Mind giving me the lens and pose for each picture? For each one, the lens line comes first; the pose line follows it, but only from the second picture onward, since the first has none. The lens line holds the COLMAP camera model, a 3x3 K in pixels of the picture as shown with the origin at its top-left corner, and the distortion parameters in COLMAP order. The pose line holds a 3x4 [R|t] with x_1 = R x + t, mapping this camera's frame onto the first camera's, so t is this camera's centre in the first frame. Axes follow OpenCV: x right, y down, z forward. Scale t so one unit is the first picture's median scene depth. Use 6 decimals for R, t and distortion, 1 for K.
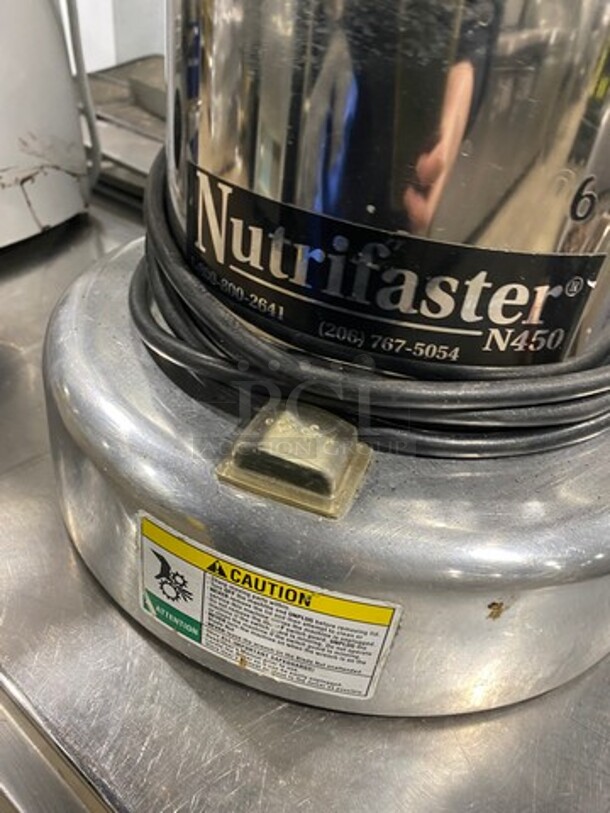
lens RADIAL K [[594.7, 0, 305.0], [0, 594.7, 406.5], [0, 0, 1]] dist [0.003884, -0.048939]
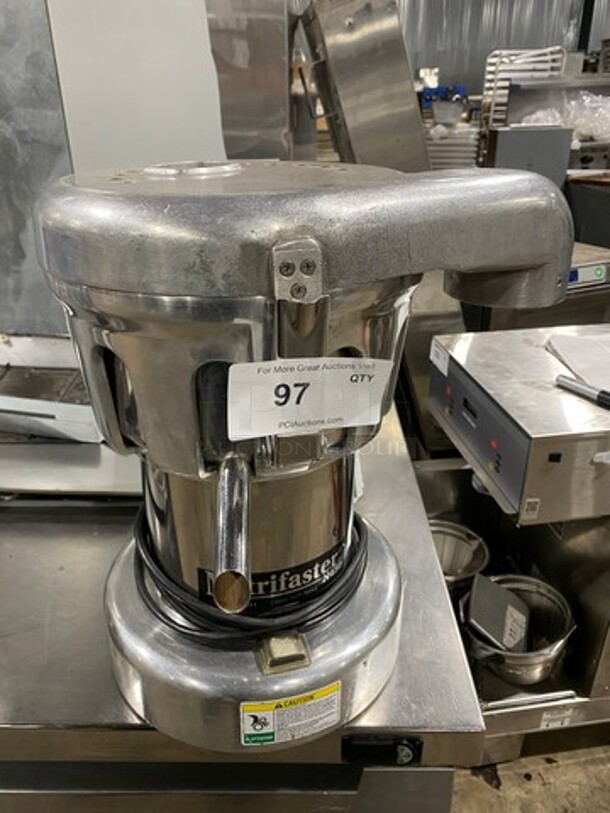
lens RADIAL K [[594.7, 0, 305.0], [0, 594.7, 406.5], [0, 0, 1]] dist [0.003884, -0.048939]
pose [[0.808644, -0.342909, 0.478025, -0.861979], [0.404143, 0.914273, -0.027813, -0.836356], [-0.427508, 0.215682, 0.877906, -1.686773]]
